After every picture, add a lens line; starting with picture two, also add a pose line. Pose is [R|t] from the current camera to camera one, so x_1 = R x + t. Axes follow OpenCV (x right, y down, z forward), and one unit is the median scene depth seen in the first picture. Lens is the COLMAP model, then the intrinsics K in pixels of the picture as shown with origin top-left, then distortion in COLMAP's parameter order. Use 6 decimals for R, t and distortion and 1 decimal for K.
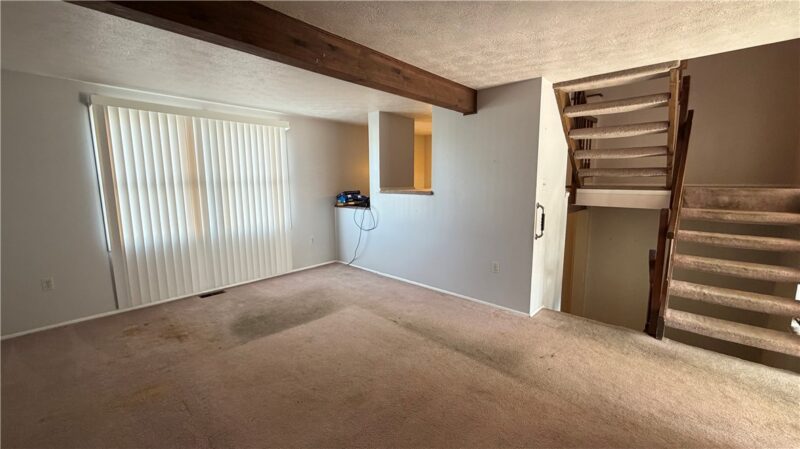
lens RADIAL K [[316.3, 0, 400.0], [0, 316.3, 224.5], [0, 0, 1]] dist [-0.000033, -0.000231]
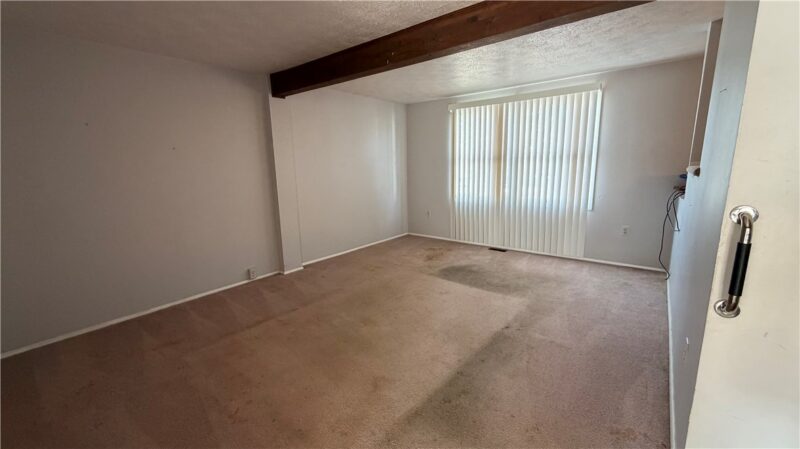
lens RADIAL K [[316.3, 0, 400.0], [0, 316.3, 224.5], [0, 0, 1]] dist [-0.000033, -0.000231]
pose [[0.090716, 0.192276, -0.977139, 0.690238], [-0.119655, 0.976181, 0.180979, -0.065478], [0.988662, 0.100502, 0.111562, 0.595830]]
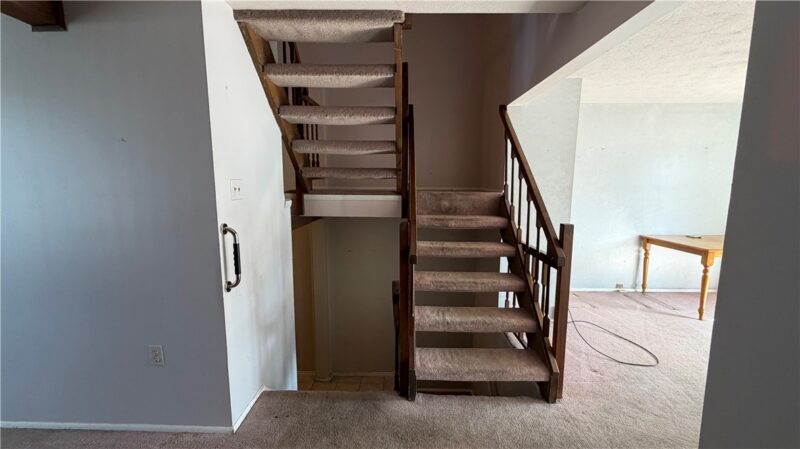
lens RADIAL K [[316.3, 0, 400.0], [0, 316.3, 224.5], [0, 0, 1]] dist [-0.000033, -0.000231]
pose [[0.738989, -0.080069, 0.668943, 0.284929], [0.084189, 0.996105, 0.026225, -0.053916], [-0.668437, 0.036938, 0.742851, 0.384637]]
